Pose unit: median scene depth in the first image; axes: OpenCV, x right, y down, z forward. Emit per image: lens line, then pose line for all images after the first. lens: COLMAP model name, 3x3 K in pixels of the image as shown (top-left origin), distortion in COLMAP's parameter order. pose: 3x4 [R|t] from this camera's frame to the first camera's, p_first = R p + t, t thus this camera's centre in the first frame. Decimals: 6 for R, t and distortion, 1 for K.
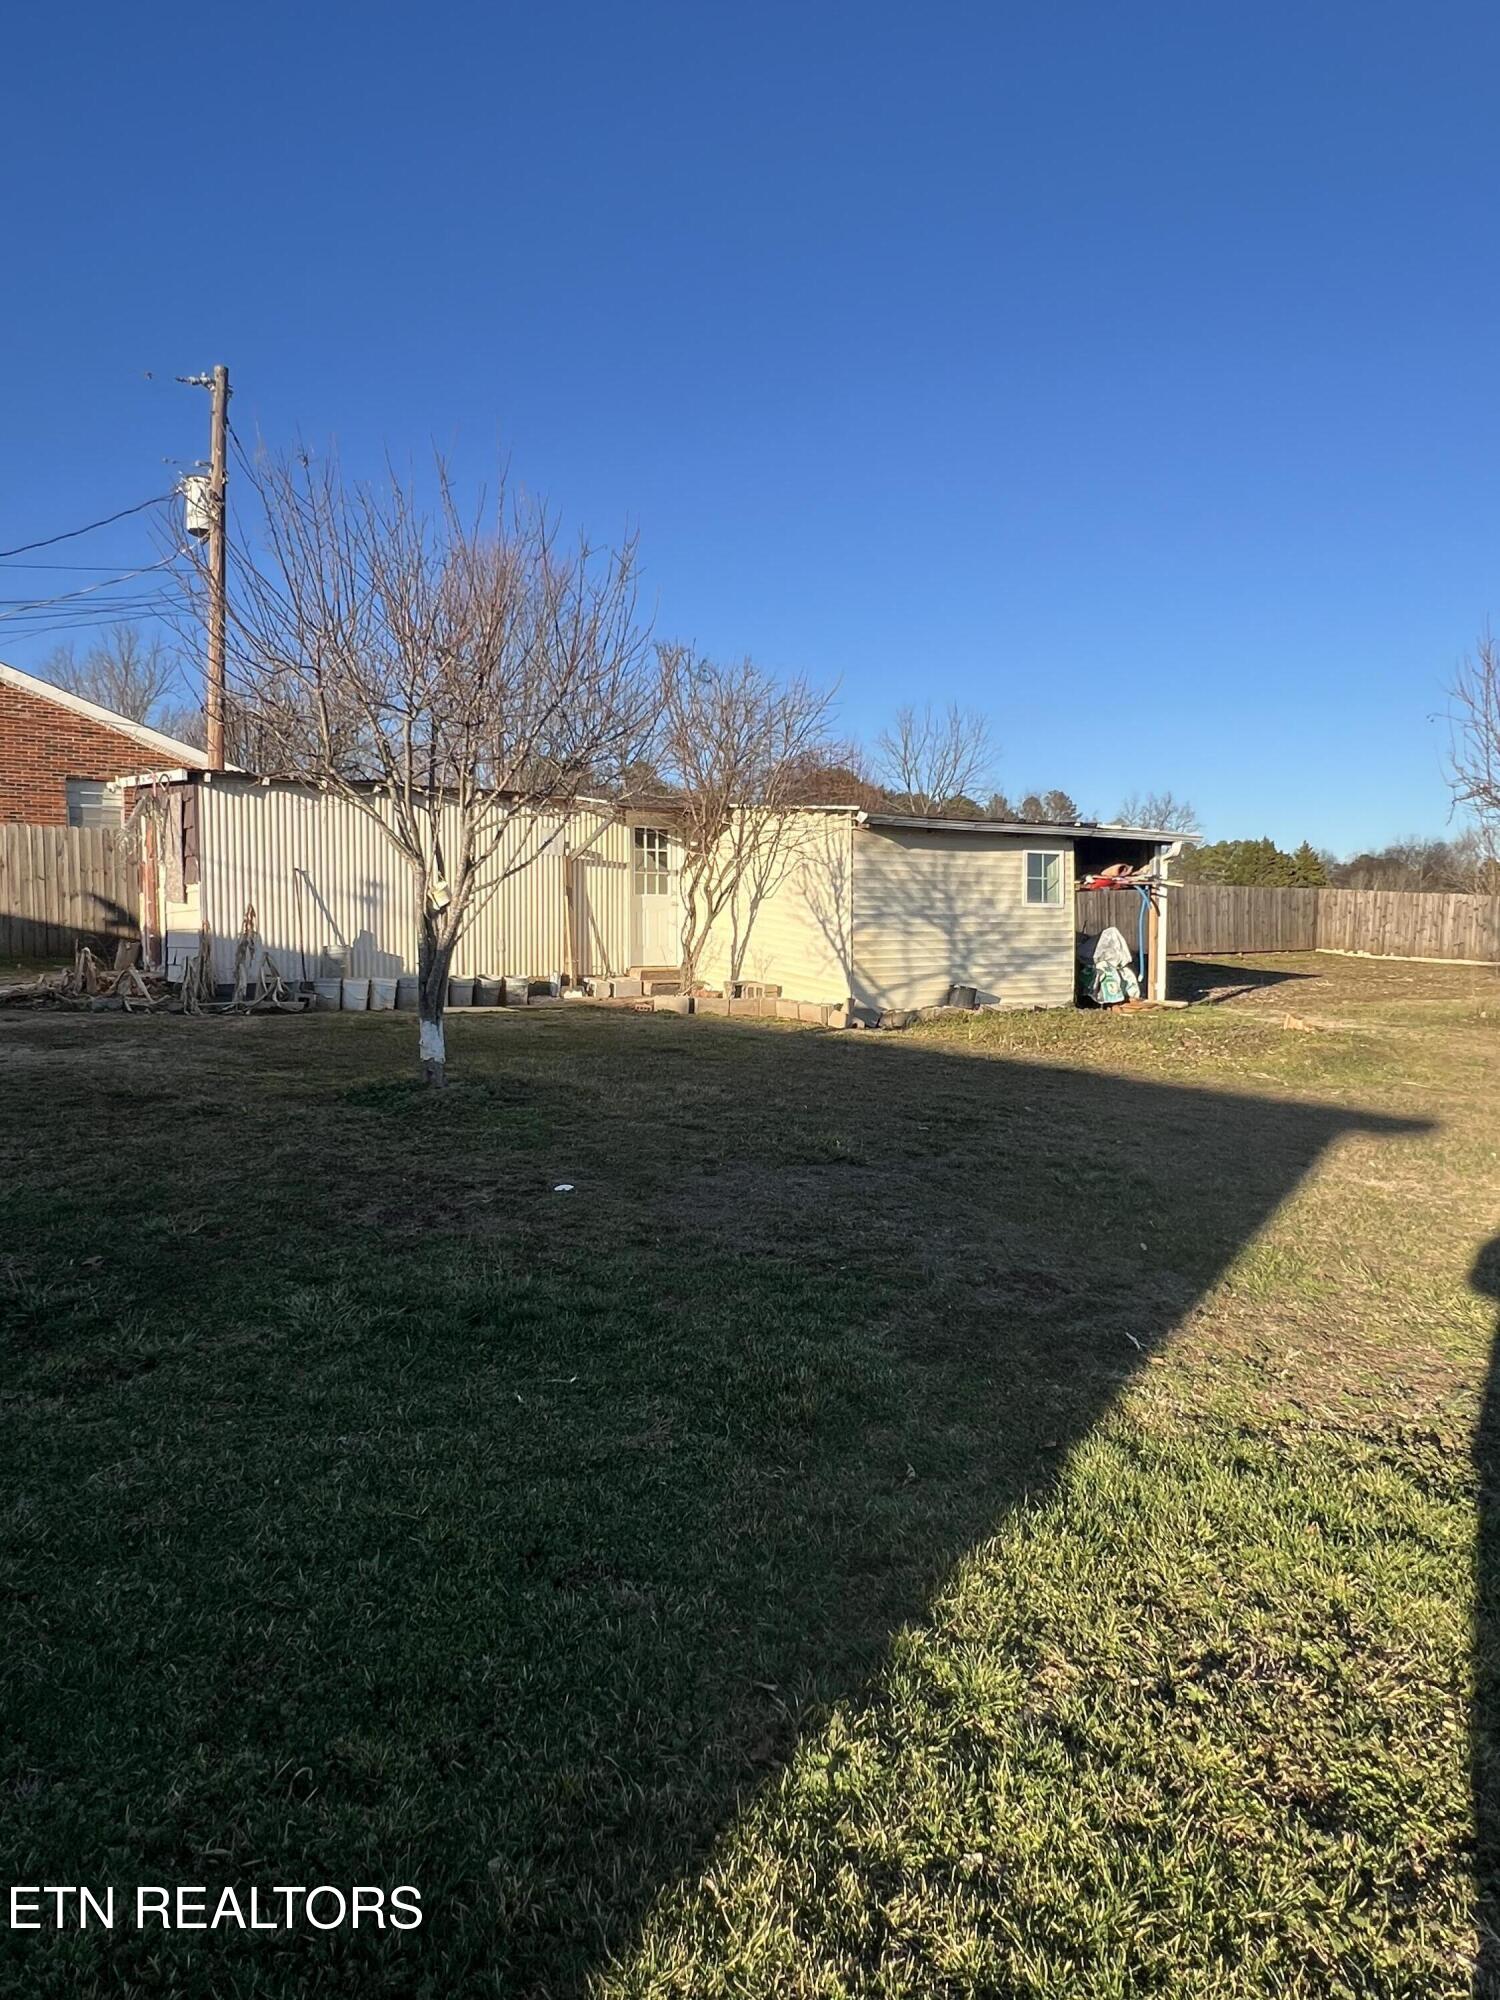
lens RADIAL K [[1138.5, 0, 744.6], [0, 1138.5, 999.6], [0, 0, 1]] dist [0.000940, -0.001026]
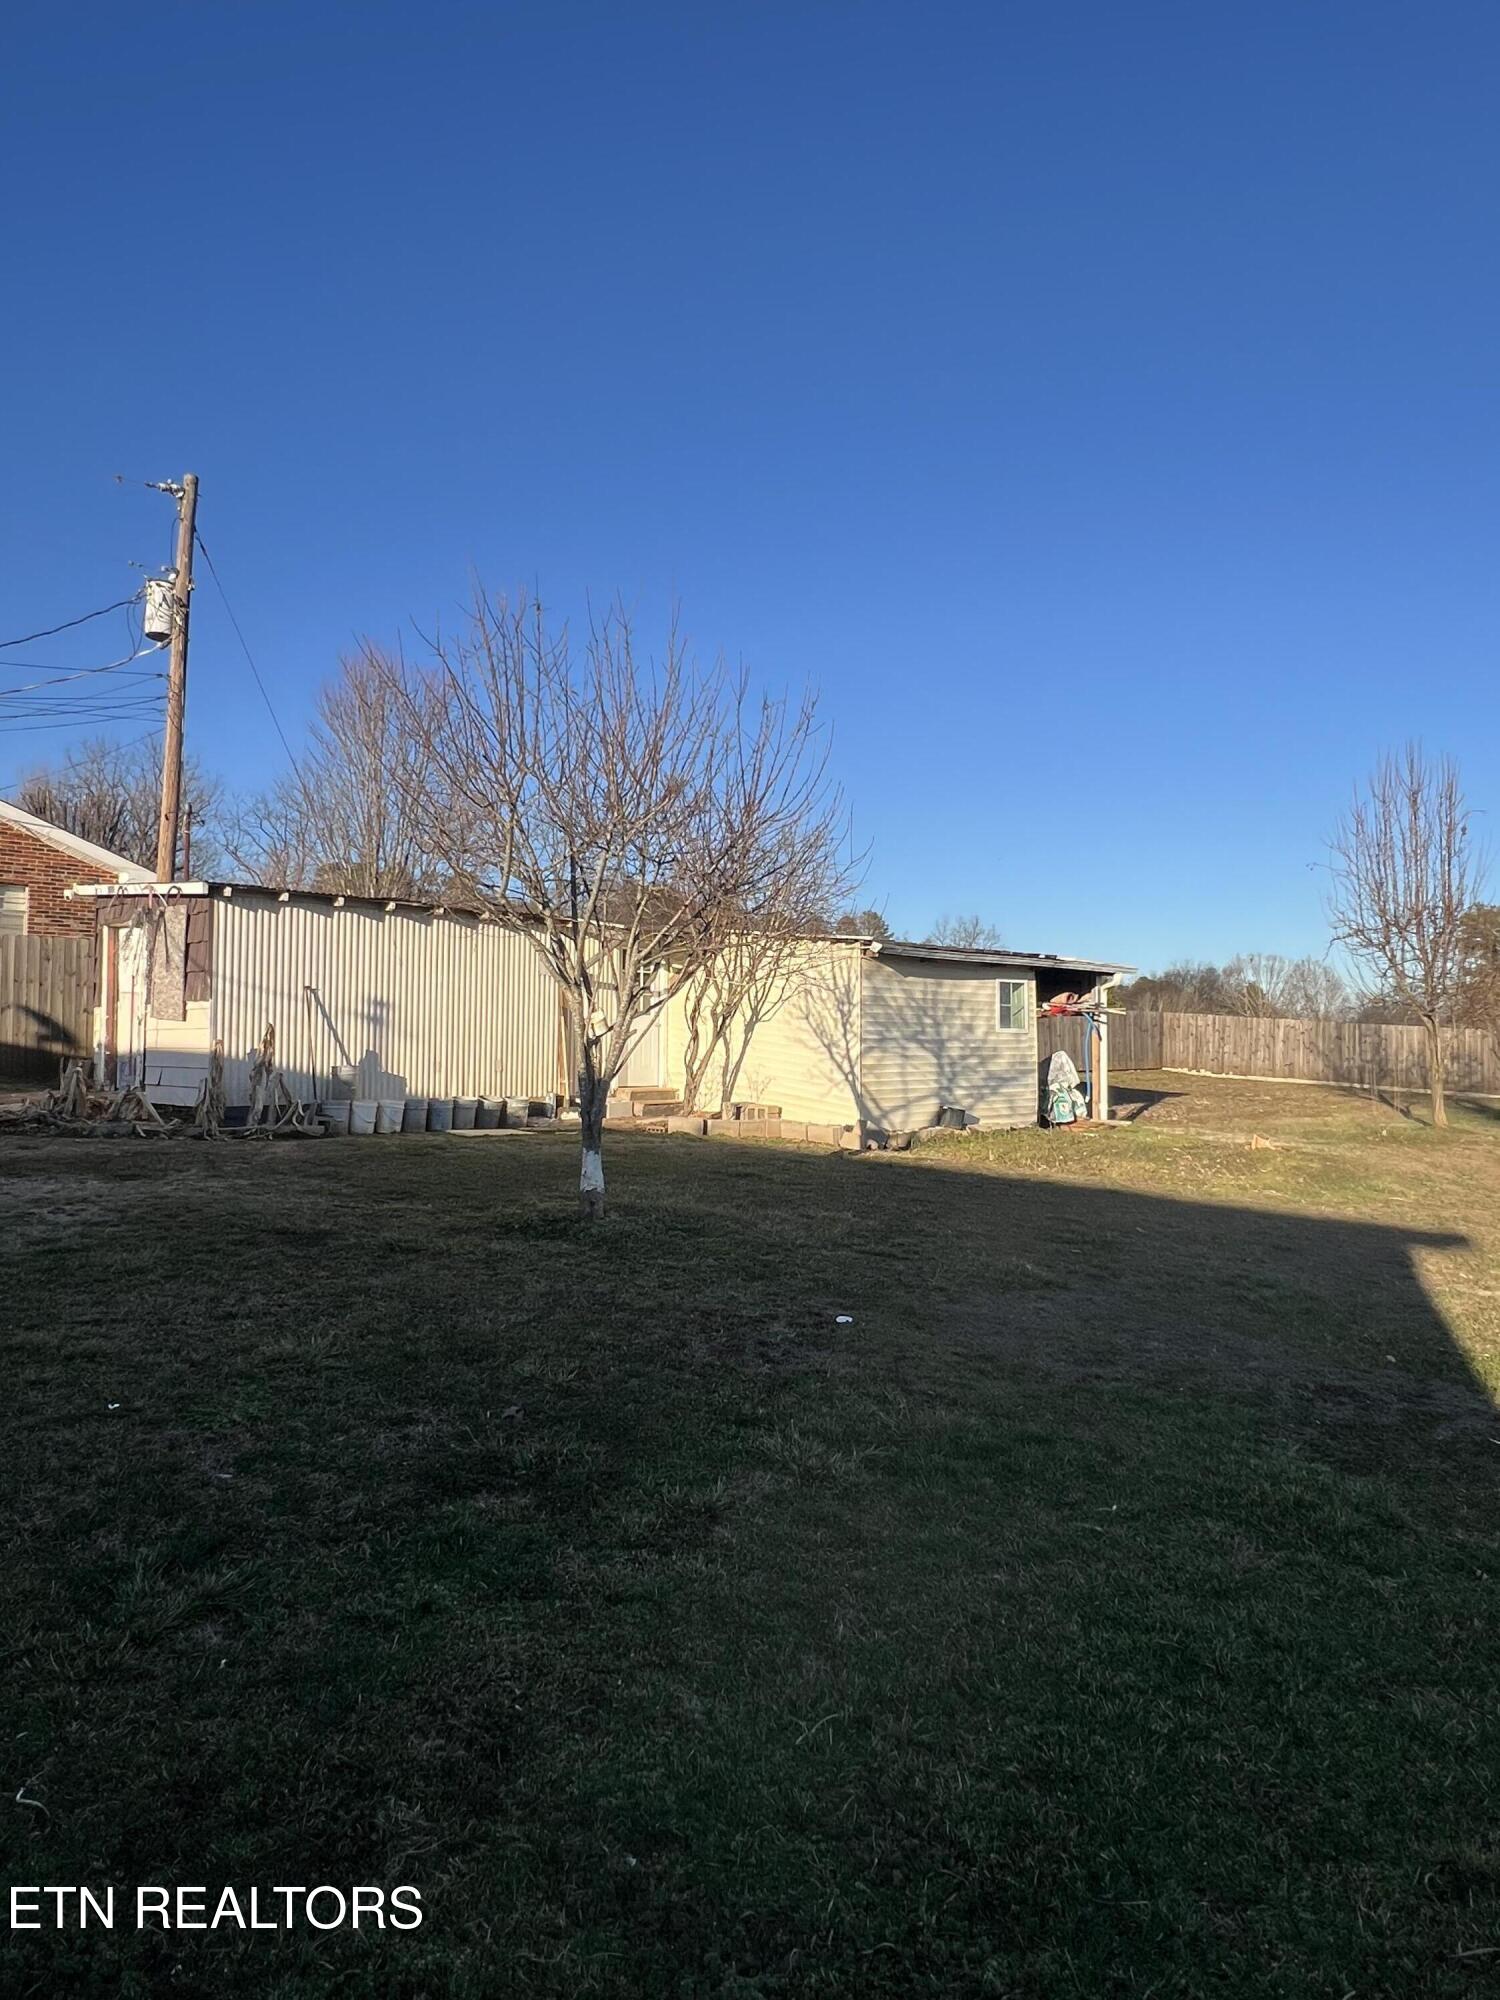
lens RADIAL K [[1138.5, 0, 748.7], [0, 1138.5, 1010.6], [0, 0, 1]] dist [0.000940, -0.001026]
pose [[0.987178, 0.013692, 0.159033, -0.161611], [0.000479, 0.996056, -0.088724, -0.008056], [-0.159621, 0.087663, 0.983278, -0.007277]]
